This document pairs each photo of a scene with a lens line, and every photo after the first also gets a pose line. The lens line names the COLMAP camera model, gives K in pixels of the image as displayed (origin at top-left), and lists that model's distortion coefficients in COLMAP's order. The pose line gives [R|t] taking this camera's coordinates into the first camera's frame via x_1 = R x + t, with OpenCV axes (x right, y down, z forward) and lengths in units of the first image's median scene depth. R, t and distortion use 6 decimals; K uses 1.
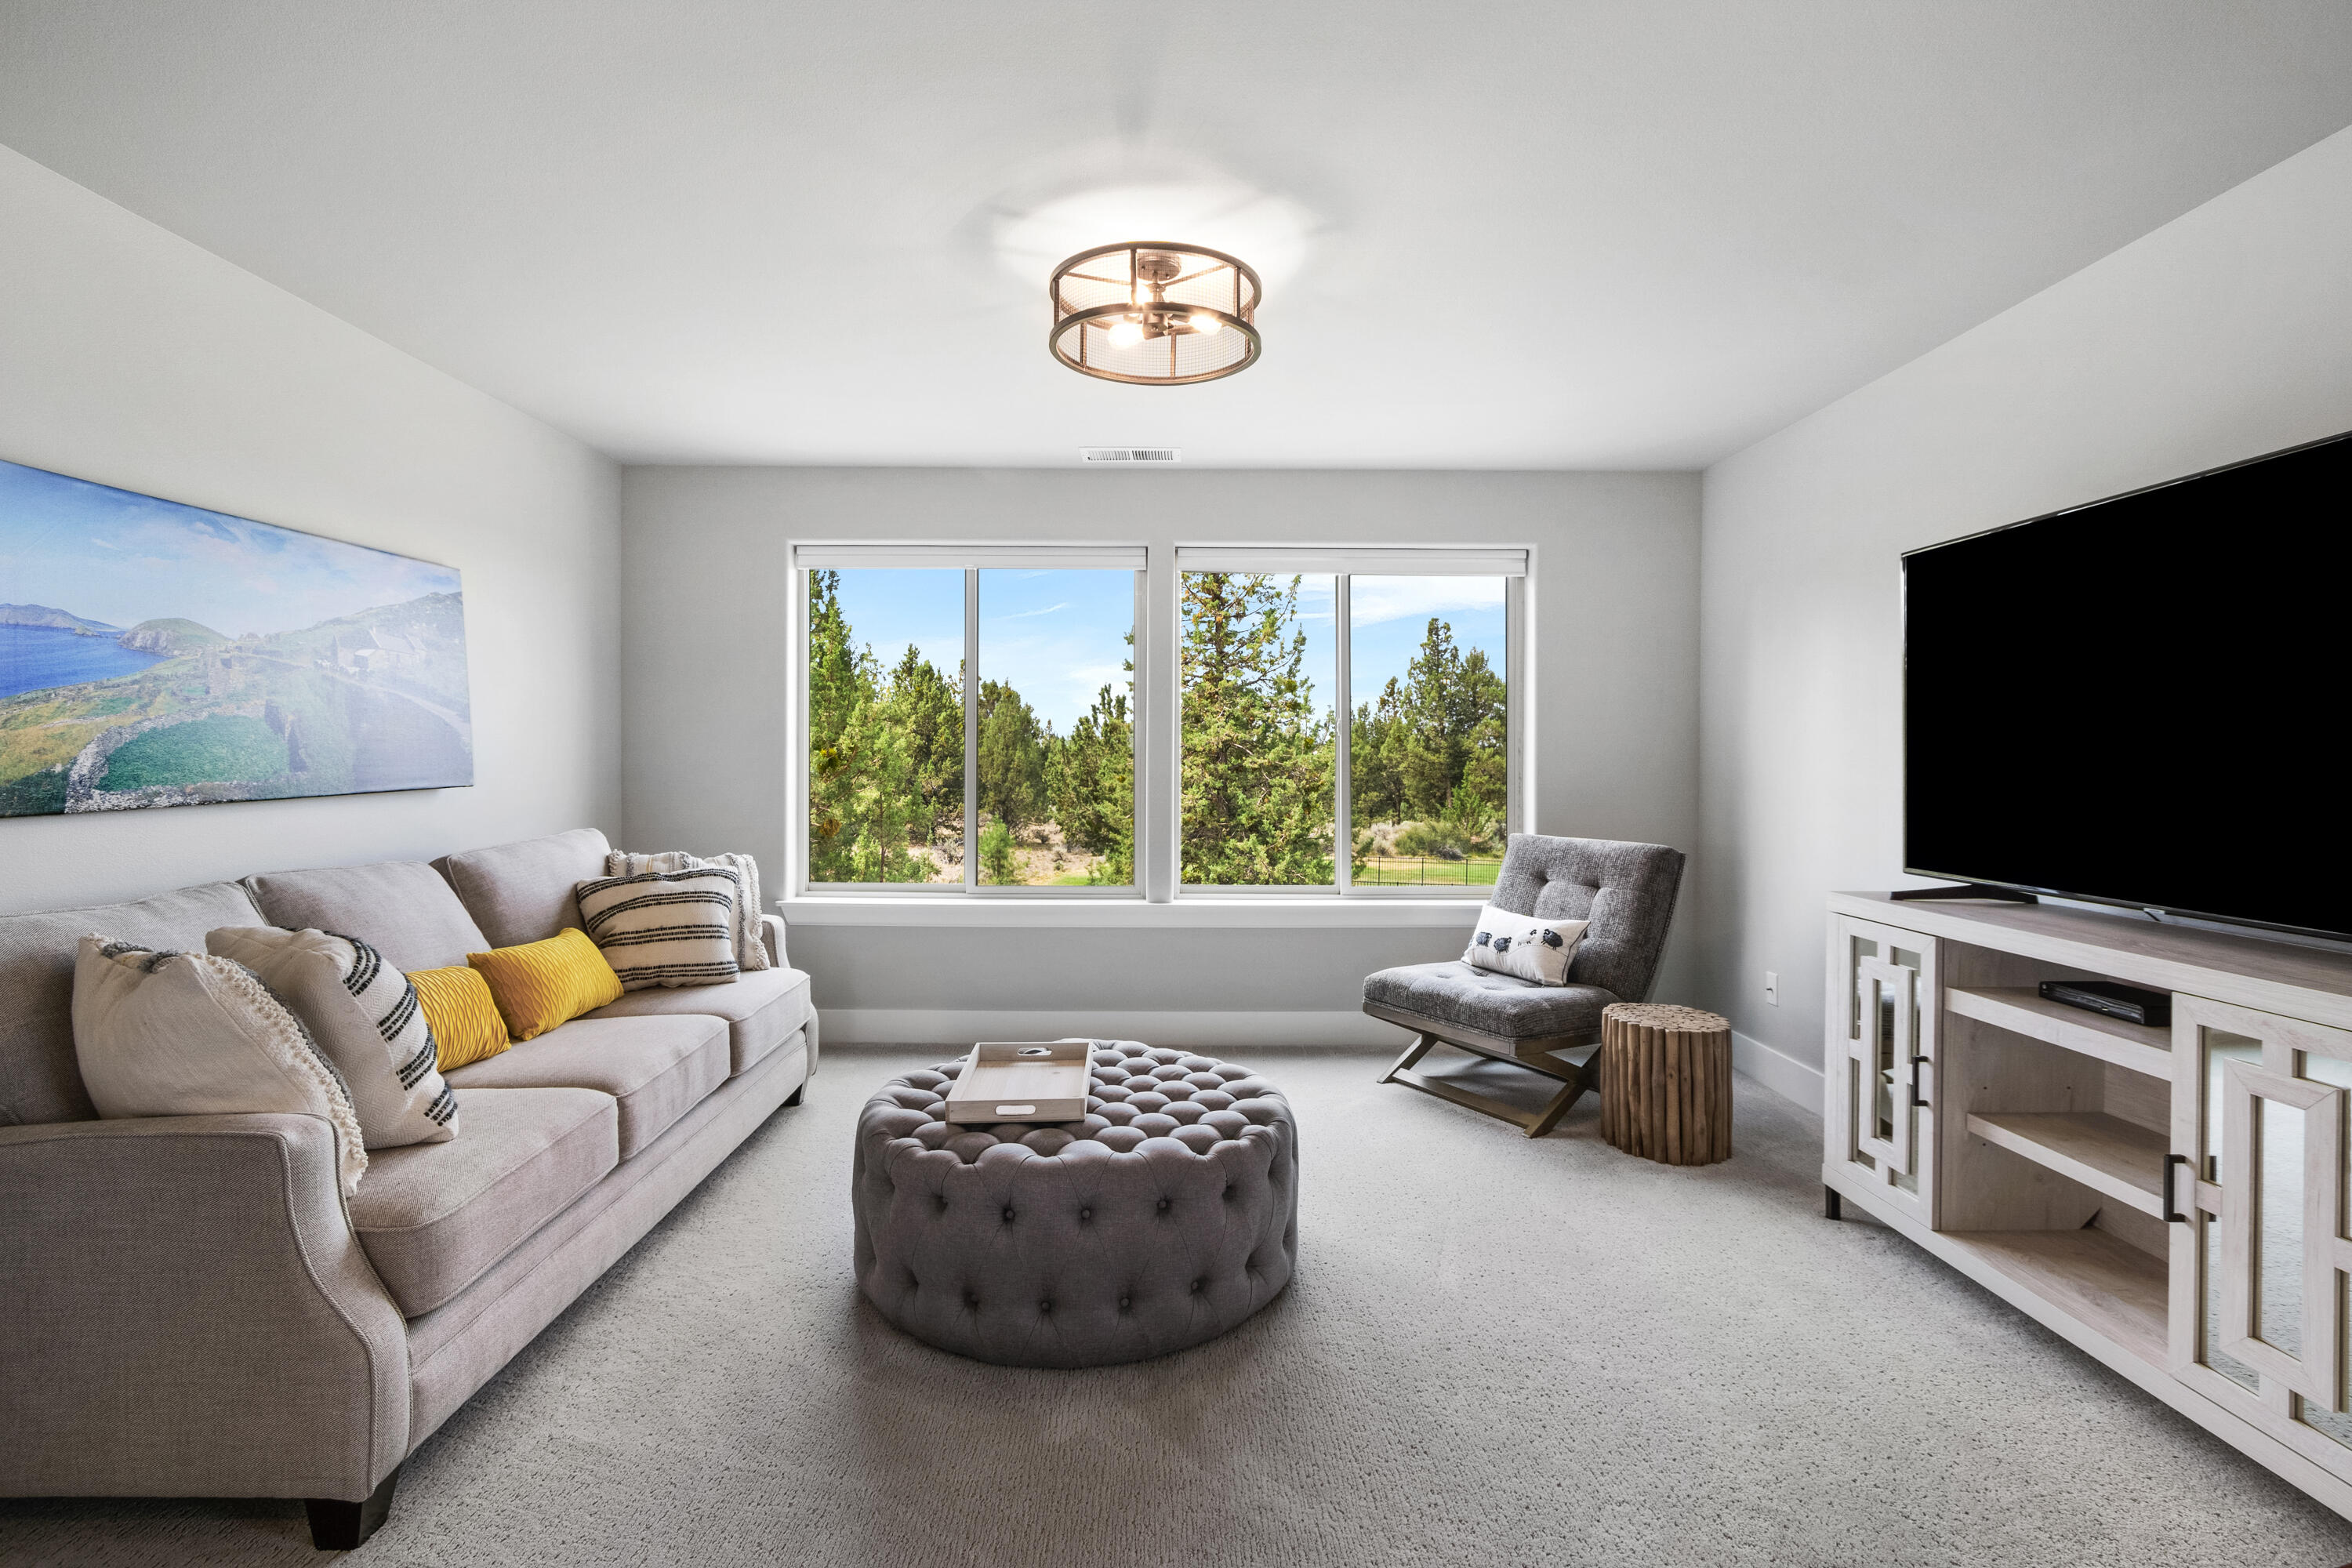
lens RADIAL K [[1095.3, 0, 1174.5], [0, 1095.3, 766.8], [0, 0, 1]] dist [-0.004628, -0.000943]
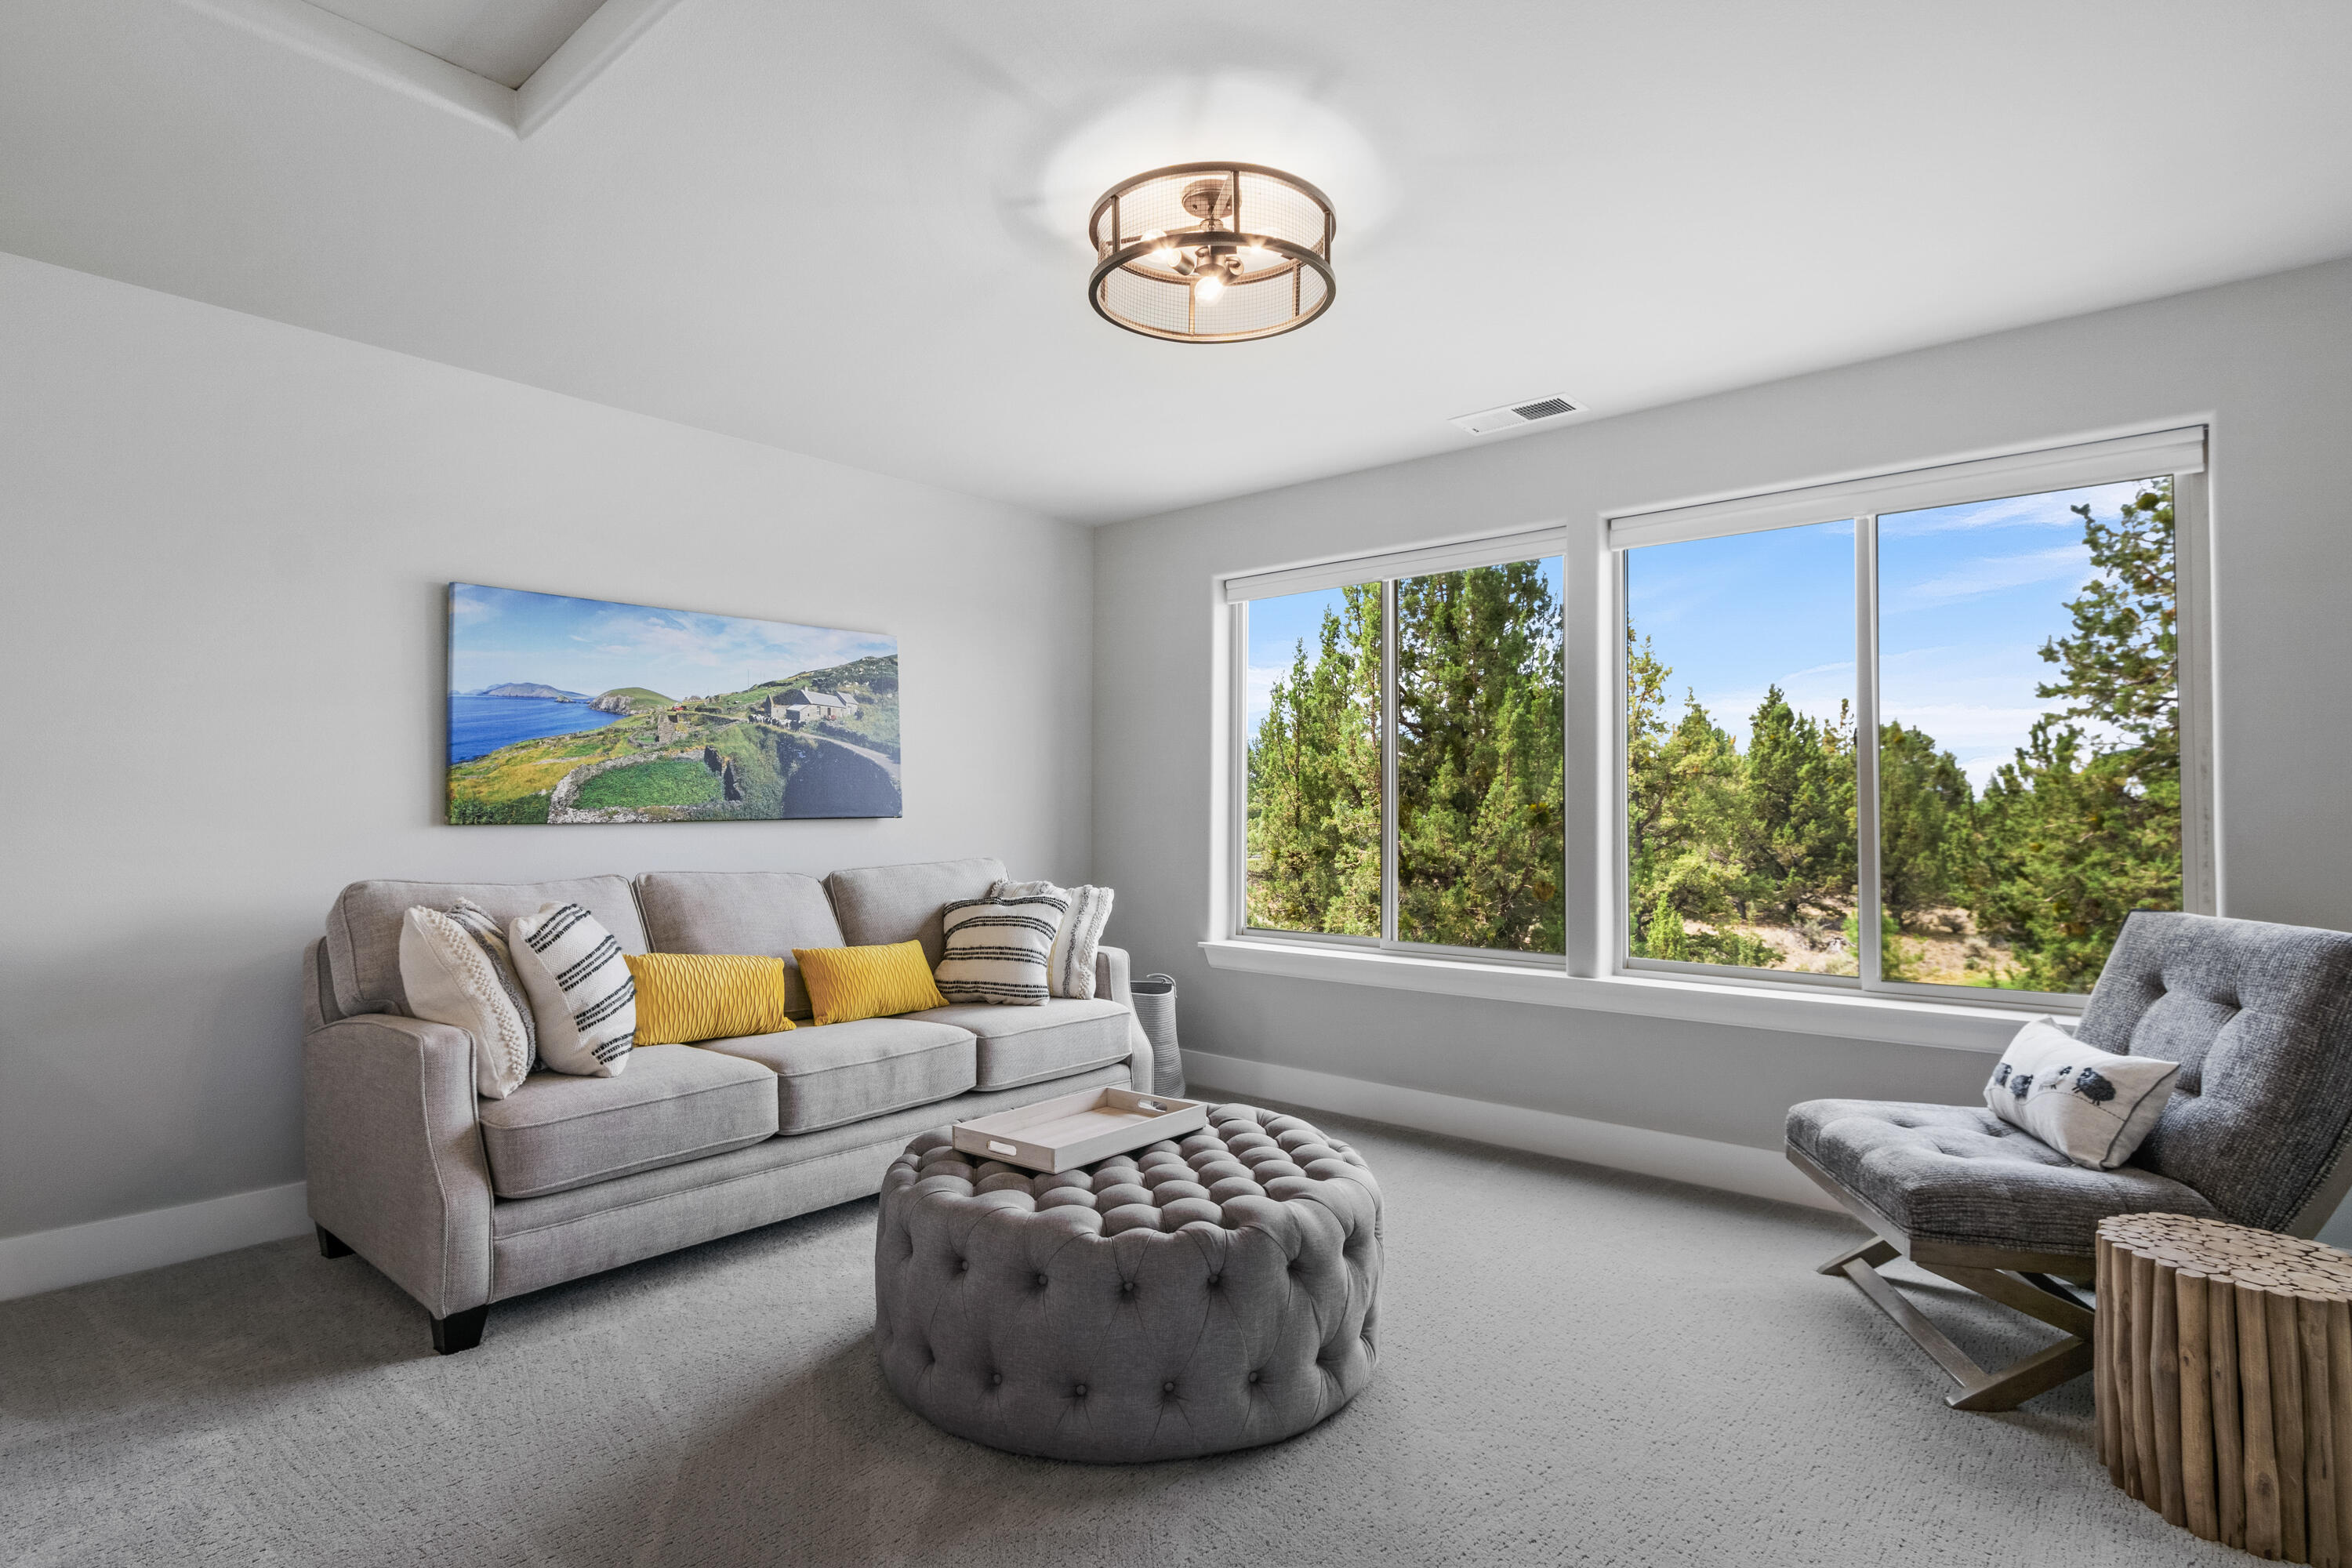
lens RADIAL K [[1206.2, 0, 1176.0], [0, 1206.2, 784.0], [0, 0, 1]] dist [0.000560, -0.000490]
pose [[0.751485, -0.018706, -0.659485, 0.426978], [-0.007620, 0.999285, -0.037026, 0.026807], [0.659706, 0.032850, 0.750805, 0.208122]]
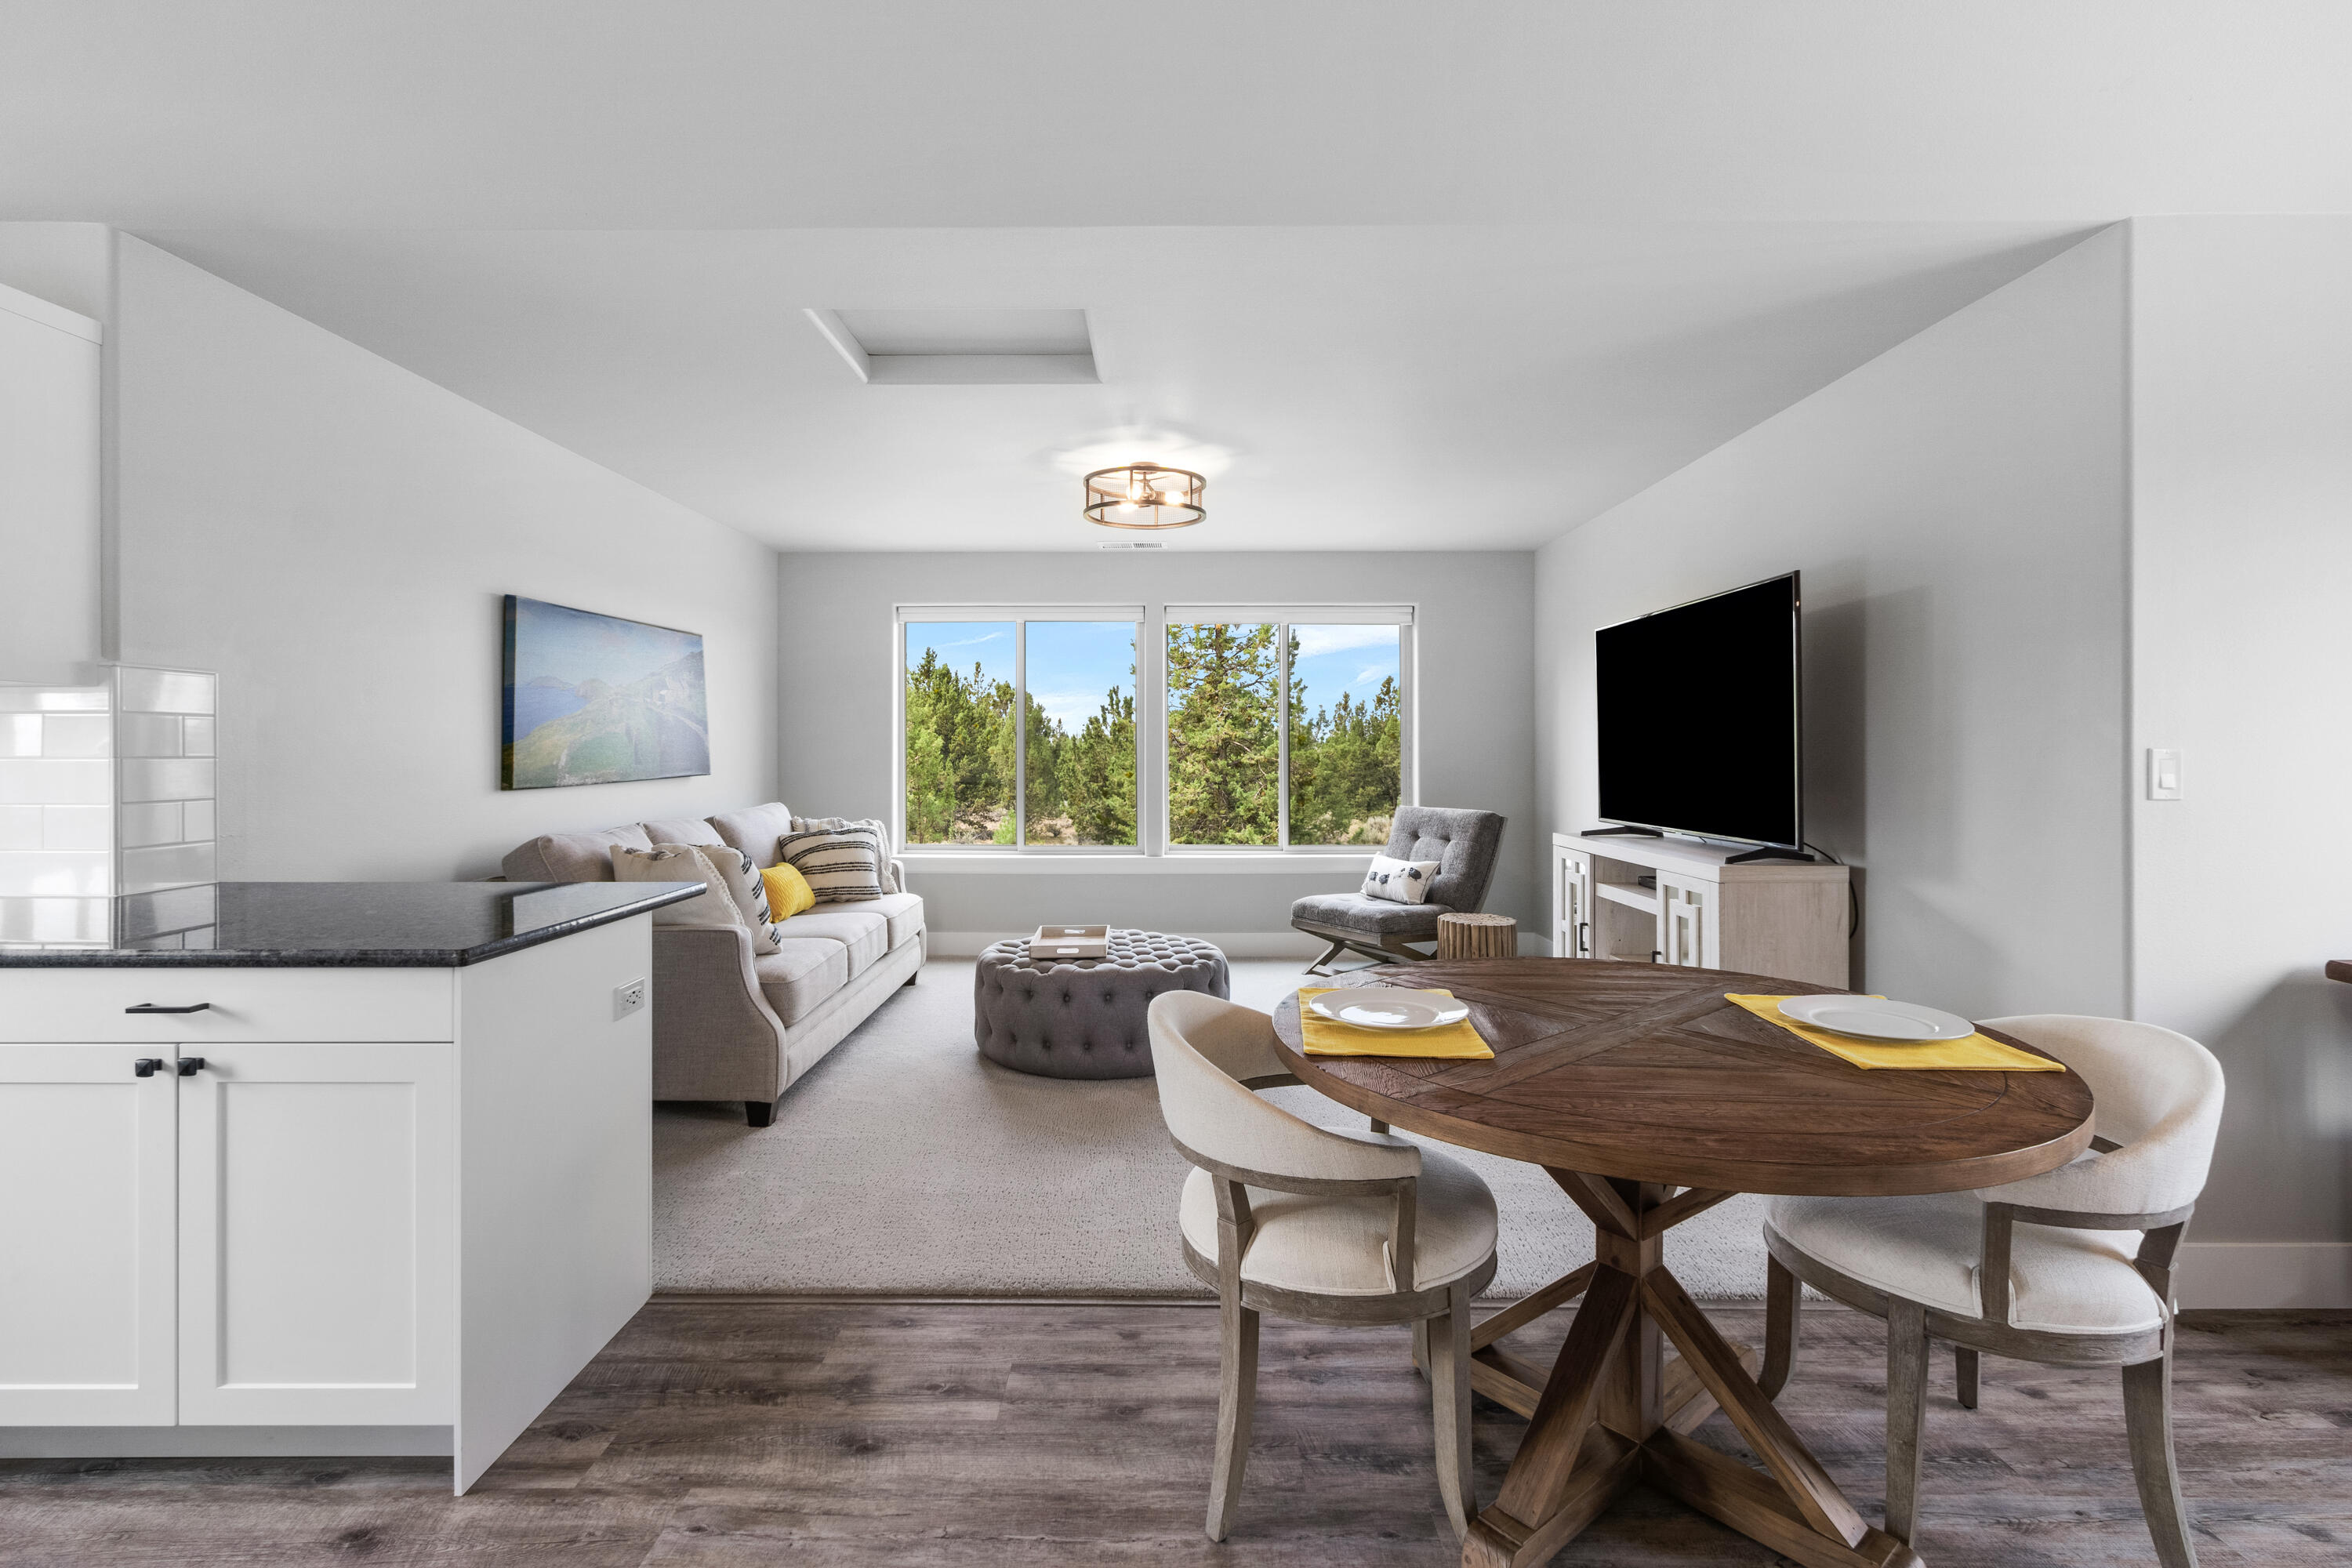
lens RADIAL K [[1072.3, 0, 1176.5], [0, 1072.3, 760.3], [0, 0, 1]] dist [-0.037210, 0.000060]
pose [[0.999978, -0.004888, -0.004527, 0.027706], [0.004874, 0.999983, -0.003167, 0.005284], [0.004542, 0.003144, 0.999985, -0.494674]]
